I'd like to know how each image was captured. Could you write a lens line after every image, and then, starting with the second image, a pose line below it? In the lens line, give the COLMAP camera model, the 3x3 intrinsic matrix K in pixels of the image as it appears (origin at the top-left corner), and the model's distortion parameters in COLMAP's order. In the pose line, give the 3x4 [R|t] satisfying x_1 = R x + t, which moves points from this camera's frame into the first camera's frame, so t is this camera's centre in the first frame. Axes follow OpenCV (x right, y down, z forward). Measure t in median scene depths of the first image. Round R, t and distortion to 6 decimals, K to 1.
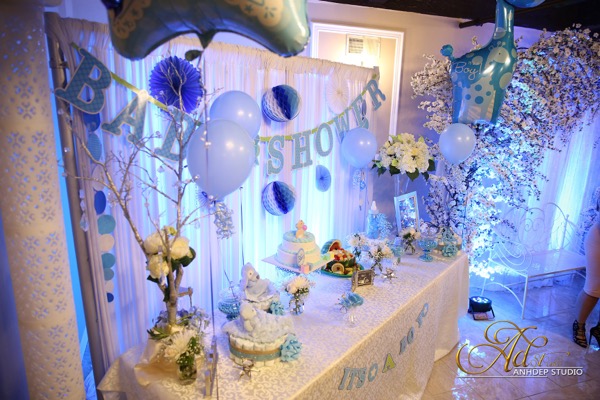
lens RADIAL K [[407.6, 0, 302.9], [0, 407.6, 202.7], [0, 0, 1]] dist [-0.101823, 0.073284]
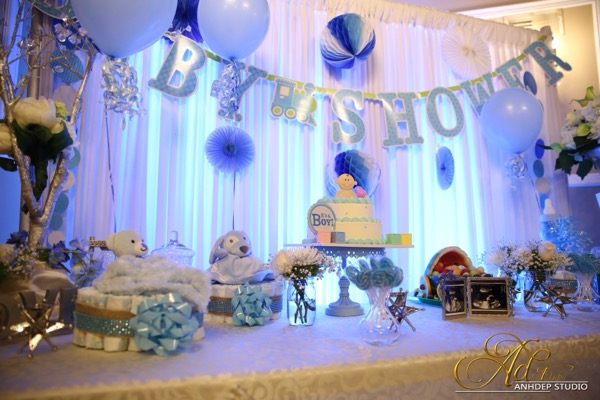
lens RADIAL K [[407.6, 0, 302.2], [0, 407.6, 195.5], [0, 0, 1]] dist [-0.101823, 0.073284]
pose [[0.827673, -0.108325, -0.550657, 0.218015], [-0.102142, 0.935730, -0.337602, 0.230577], [0.551837, 0.335670, 0.763414, 0.451353]]
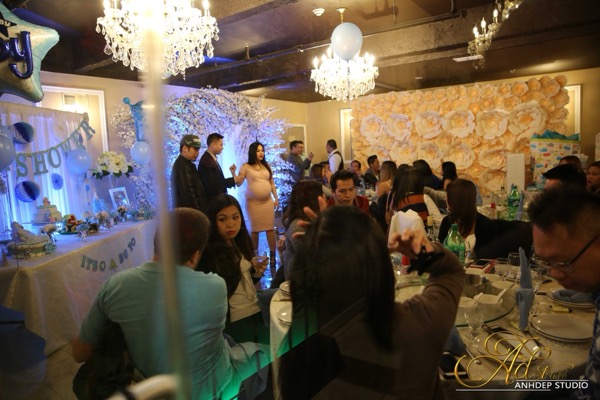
lens RADIAL K [[407.6, 0, 302.5], [0, 407.6, 195.2], [0, 0, 1]] dist [-0.101823, 0.073284]
pose [[0.815074, -0.129215, 0.564764, -0.053302], [0.207615, 0.975214, -0.076509, 0.330862], [-0.540879, 0.179614, 0.821699, -0.821773]]
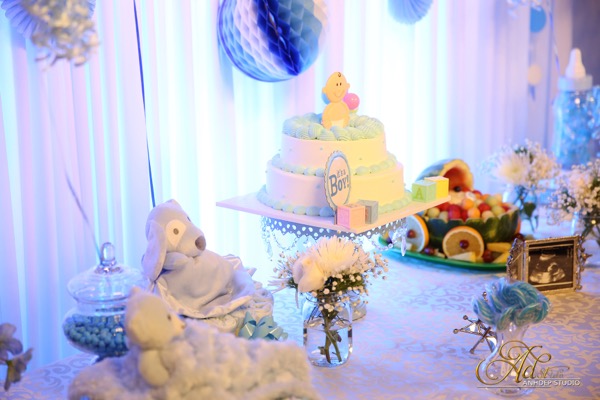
lens RADIAL K [[1101.6, 0, 305.9], [0, 1101.6, 198.2], [0, 0, 1]] dist [0.185900, 0.000000]
pose [[0.997654, -0.025142, -0.063681, 0.018897], [0.025615, 0.999650, 0.006632, 0.112710], [0.063492, -0.008247, 0.997948, 0.125783]]
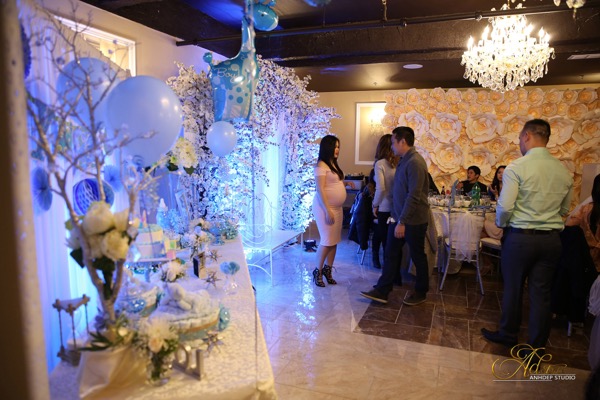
lens RADIAL K [[407.6, 0, 301.5], [0, 407.6, 199.2], [0, 0, 1]] dist [-0.101823, 0.073284]
pose [[0.644659, -0.122255, 0.754631, -0.390398], [0.196350, 0.980494, -0.008889, 0.082425], [-0.738824, 0.153902, 0.656089, 0.109030]]
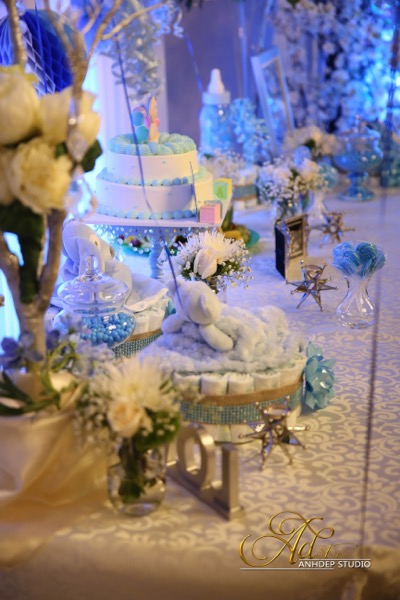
lens RADIAL K [[1101.6, 0, 203.0], [0, 1101.6, 293.9], [0, 0, 1]] dist [0.185900, 0.000000]
pose [[0.884649, -0.182789, 0.428935, -0.359563], [0.149002, 0.982542, 0.111399, 0.095475], [-0.441809, -0.034637, 0.896440, 0.065741]]
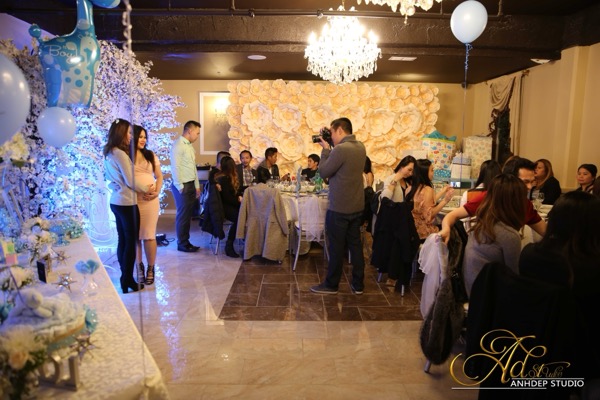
lens RADIAL K [[407.6, 0, 298.6], [0, 407.6, 198.5], [0, 0, 1]] dist [-0.101823, 0.073284]
pose [[0.313885, -0.164172, 0.935160, -0.422203], [0.230144, 0.968720, 0.092816, 0.082250], [-0.921146, 0.186088, 0.341850, 0.141315]]
